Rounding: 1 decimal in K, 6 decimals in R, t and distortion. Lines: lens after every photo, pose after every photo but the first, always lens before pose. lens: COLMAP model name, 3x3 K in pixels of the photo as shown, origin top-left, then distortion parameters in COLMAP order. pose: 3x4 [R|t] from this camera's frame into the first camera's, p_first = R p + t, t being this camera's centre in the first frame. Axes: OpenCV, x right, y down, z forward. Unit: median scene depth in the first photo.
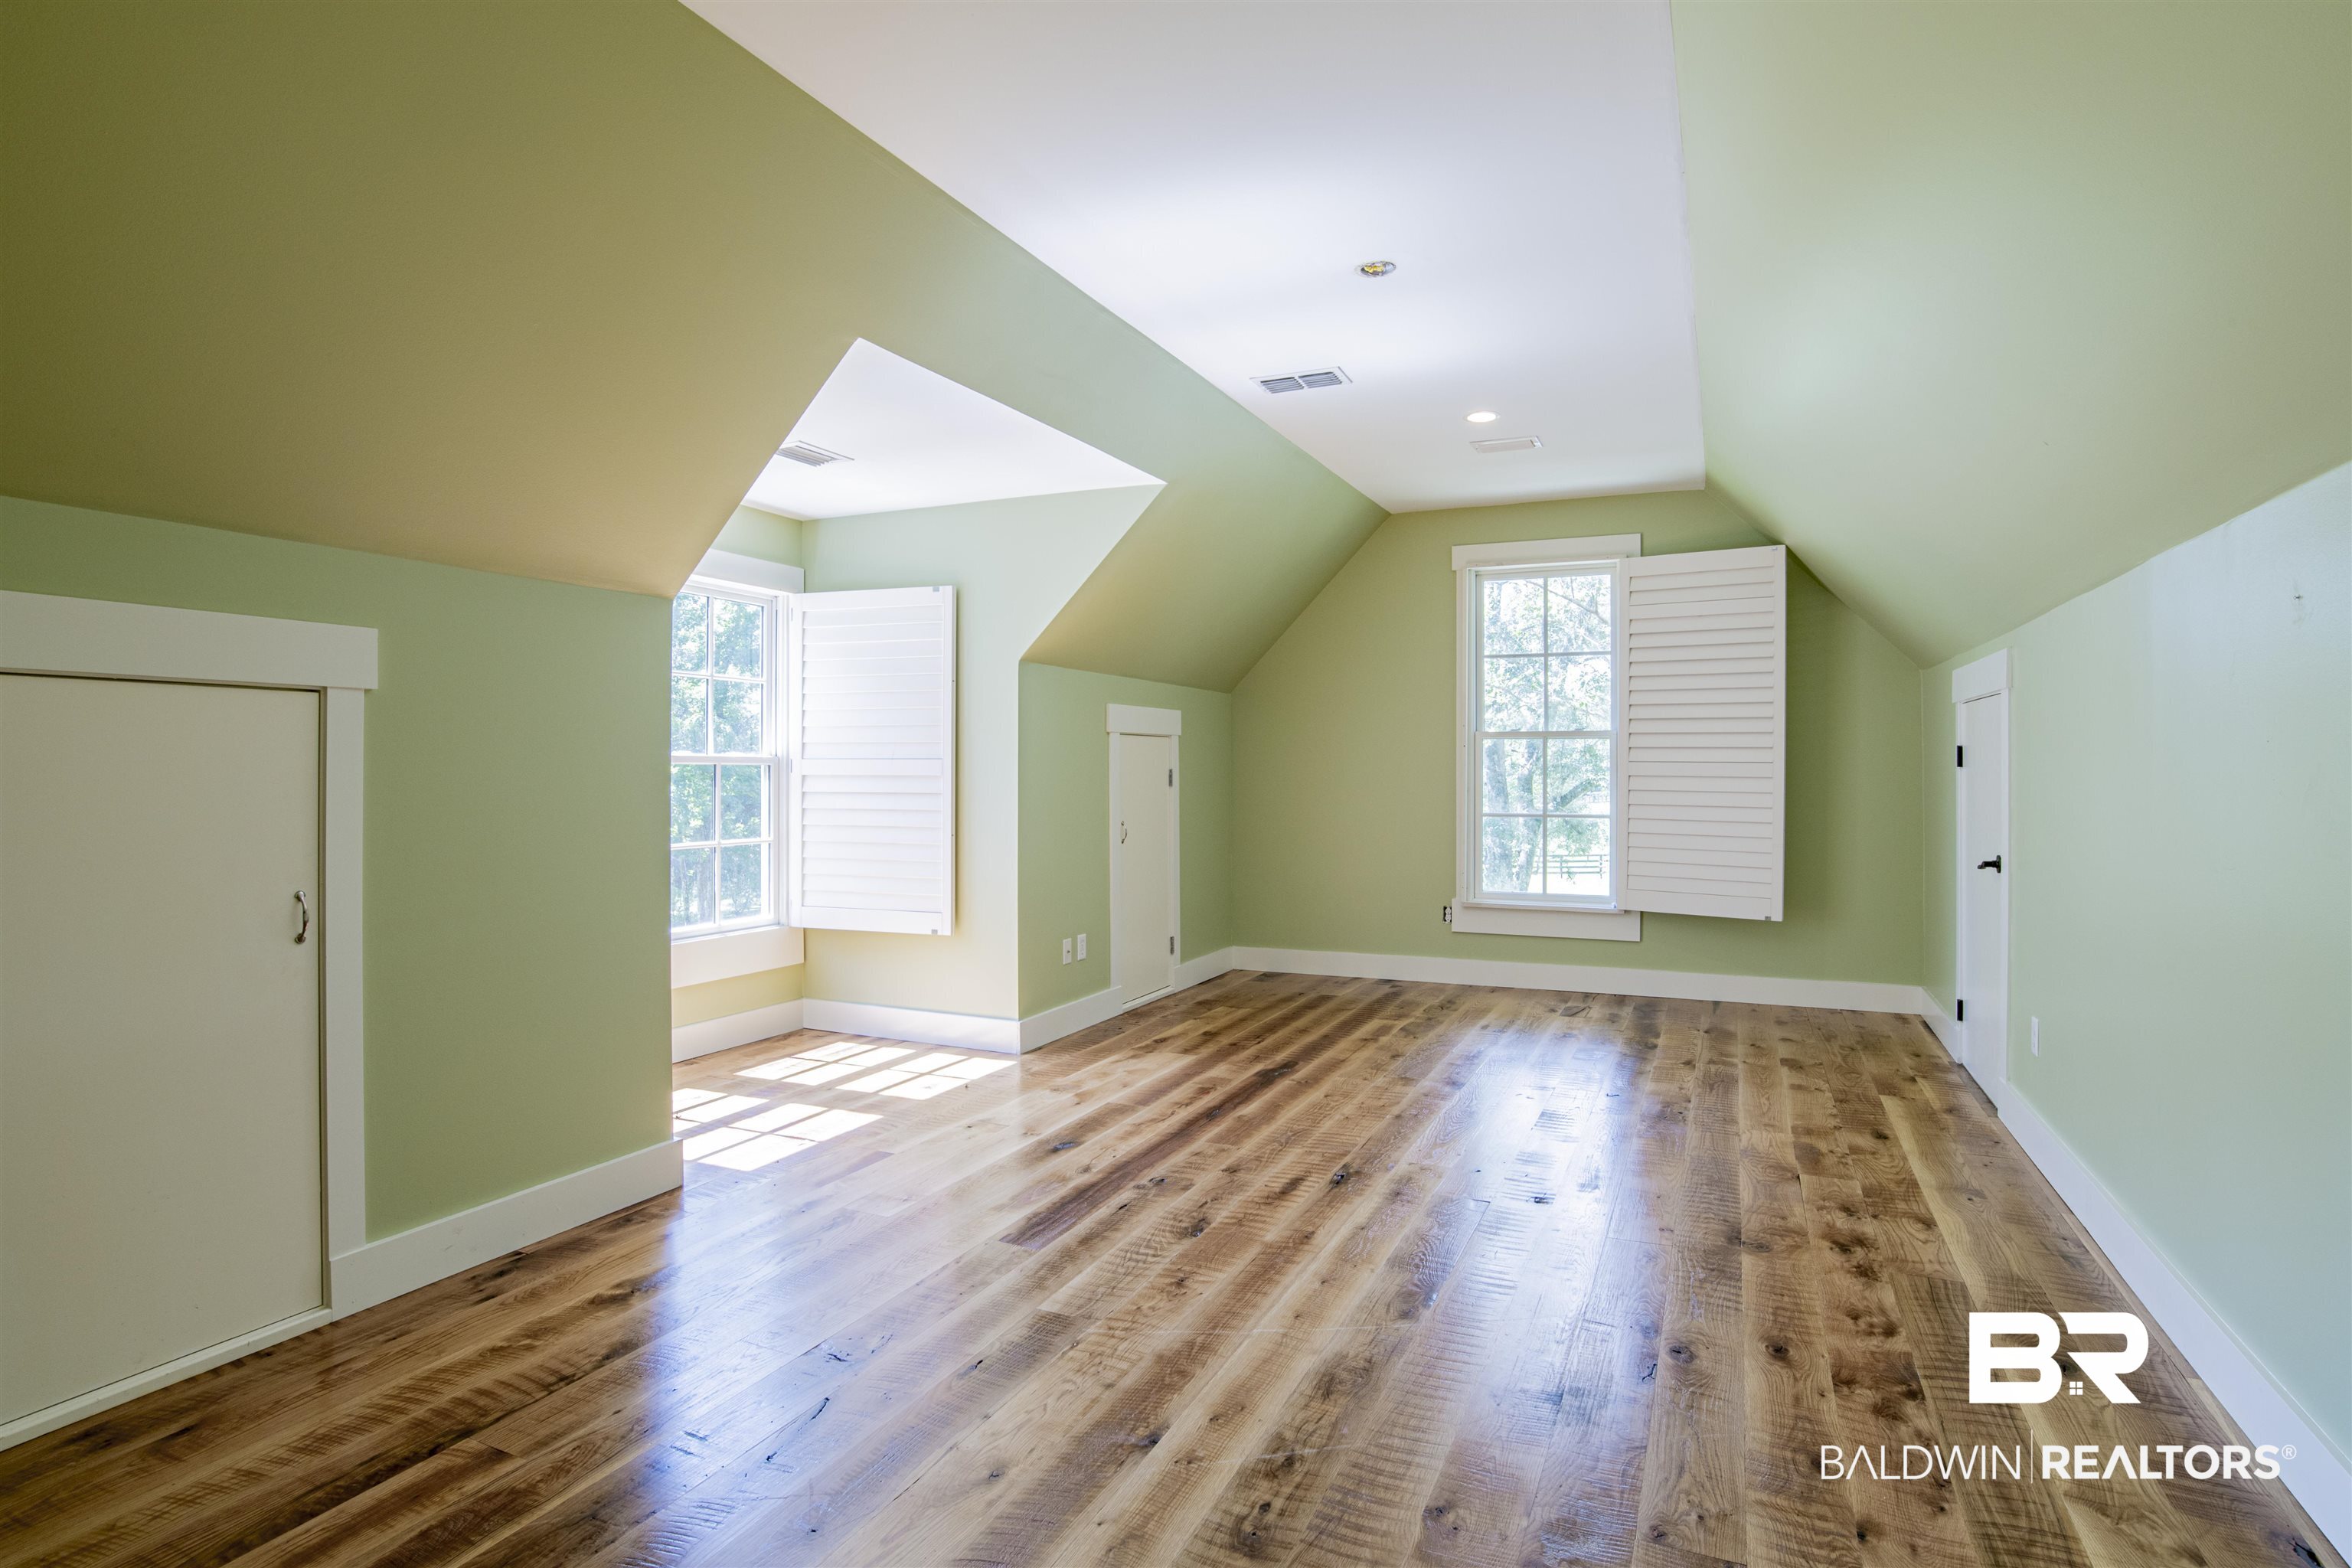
lens RADIAL K [[1254.0, 0, 1169.8], [0, 1254.0, 777.7], [0, 0, 1]] dist [-0.061762, 0.020217]
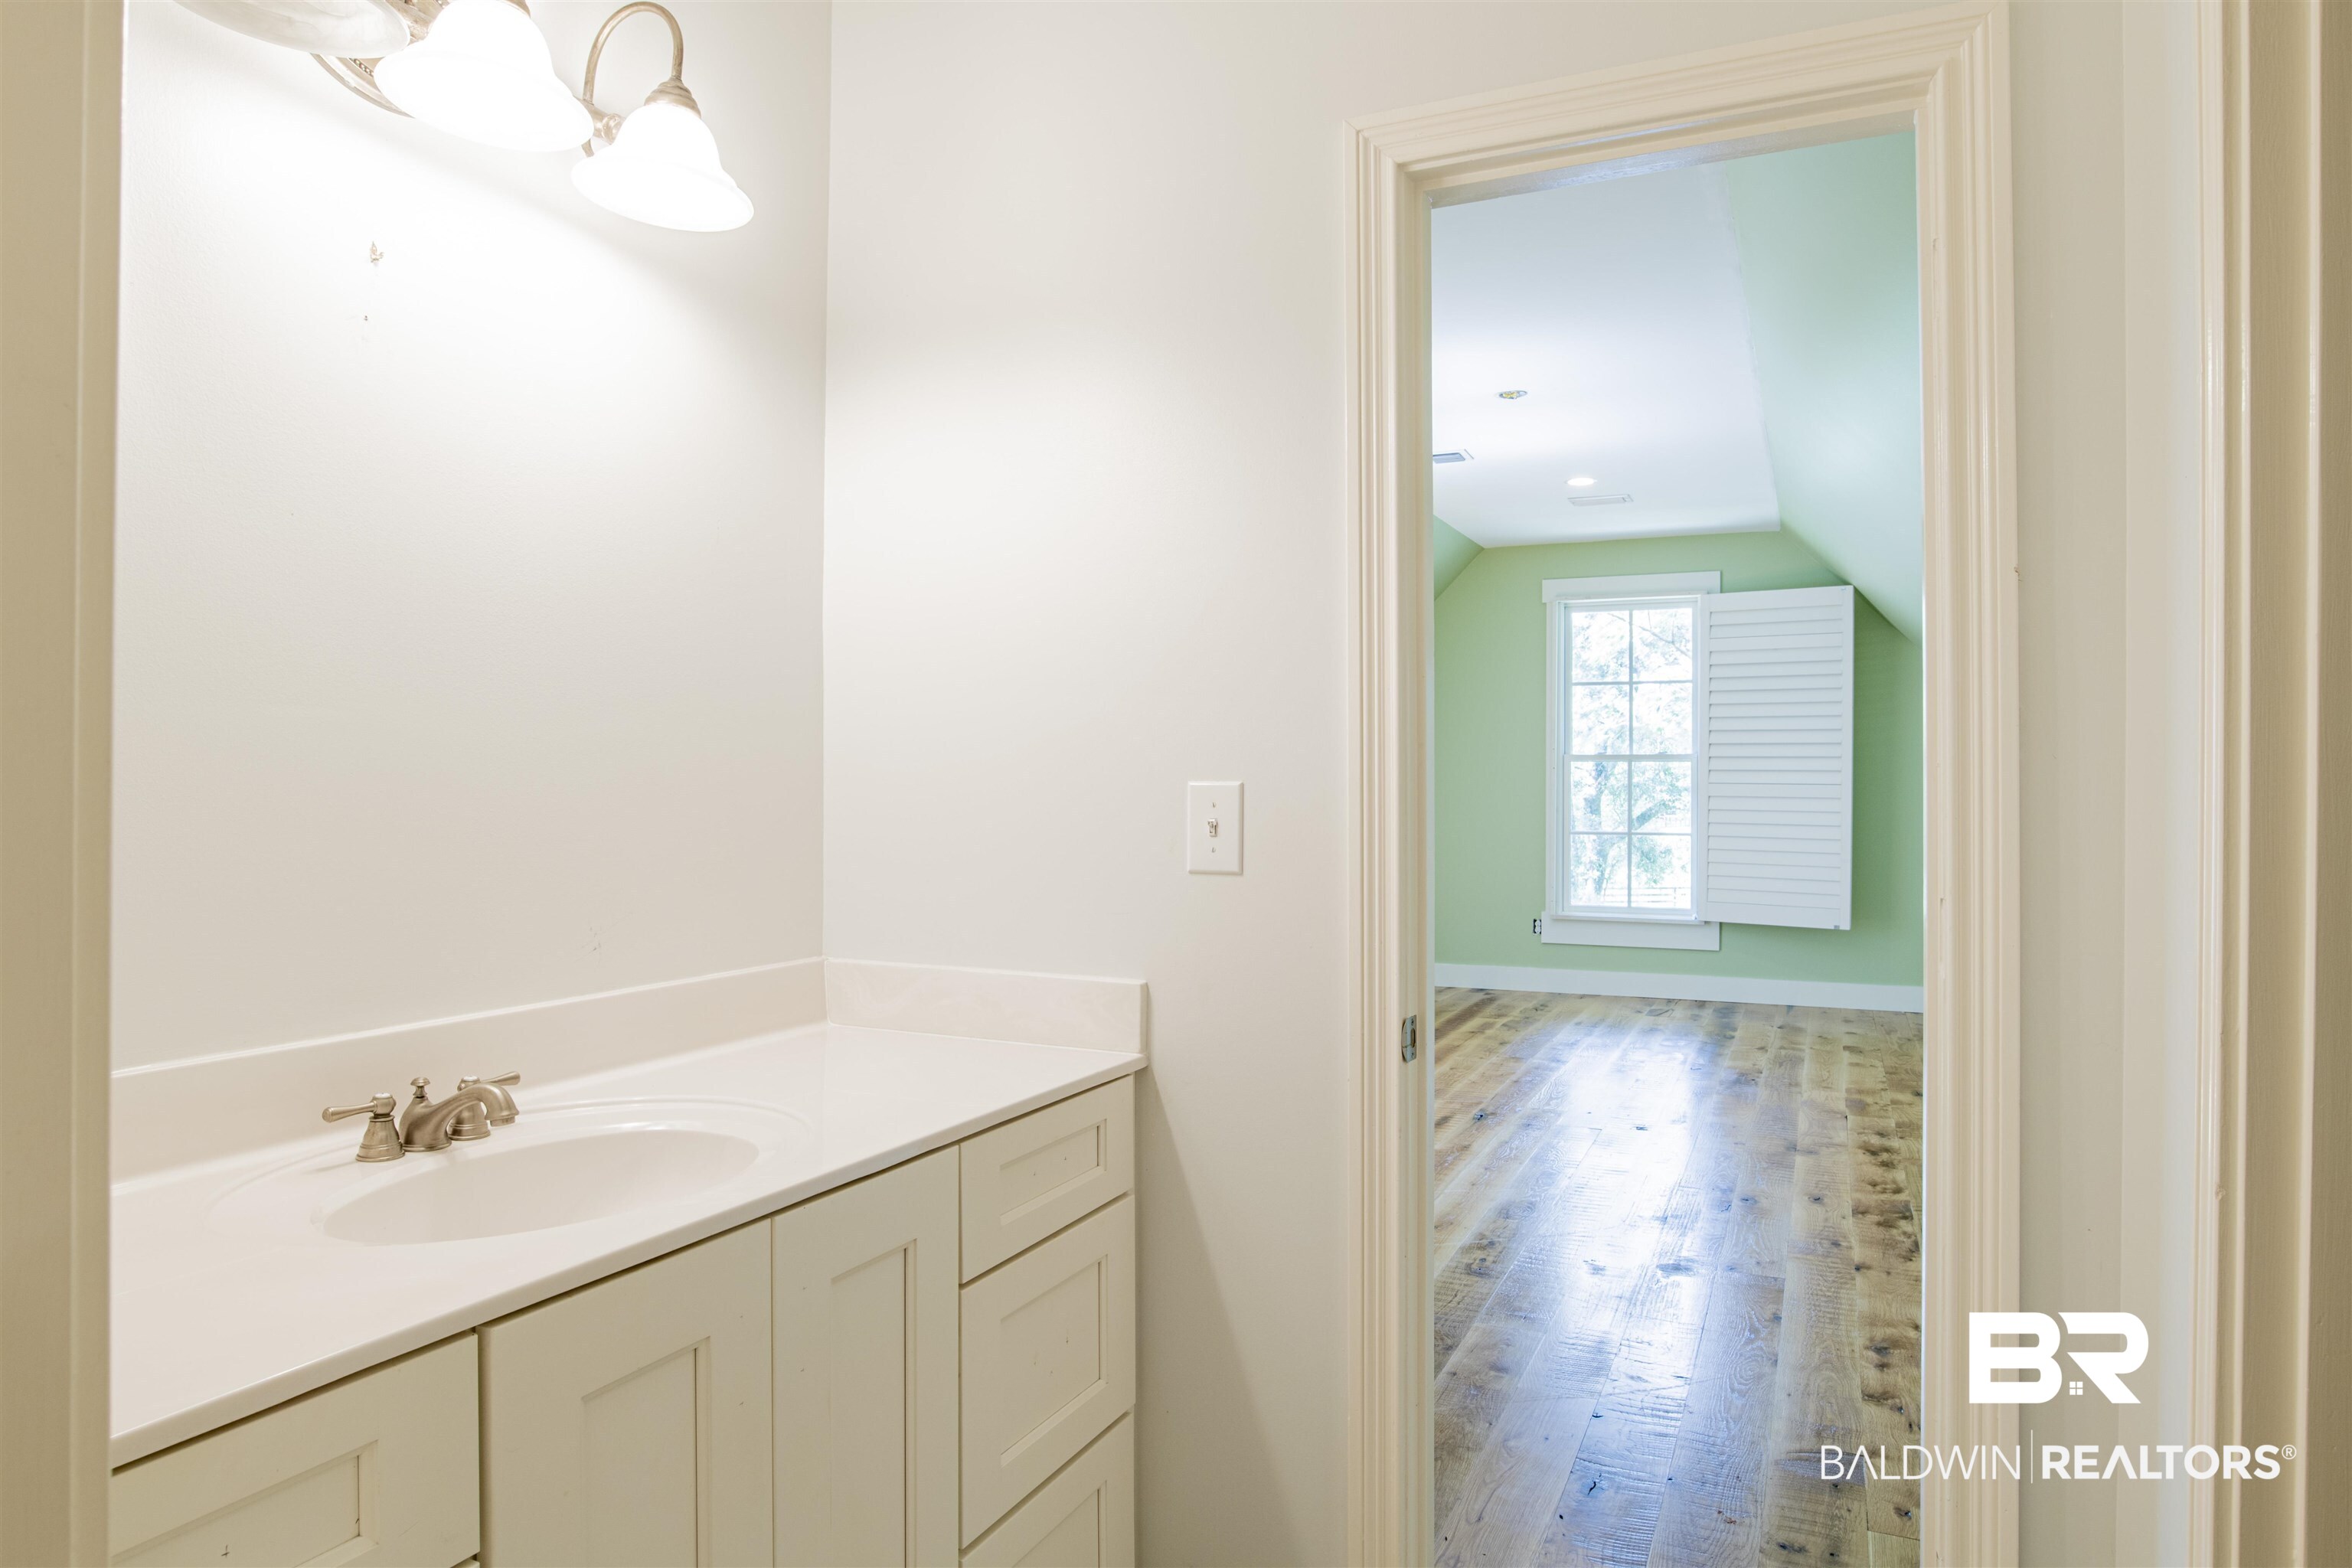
lens RADIAL K [[1503.6, 0, 1181.2], [0, 1503.6, 791.5], [0, 0, 1]] dist [-0.022699, 0.000773]
pose [[0.999871, 0.002507, 0.015889, -0.125963], [-0.002441, 0.999988, -0.004133, 0.000720], [-0.015899, 0.004094, 0.999865, -0.338955]]
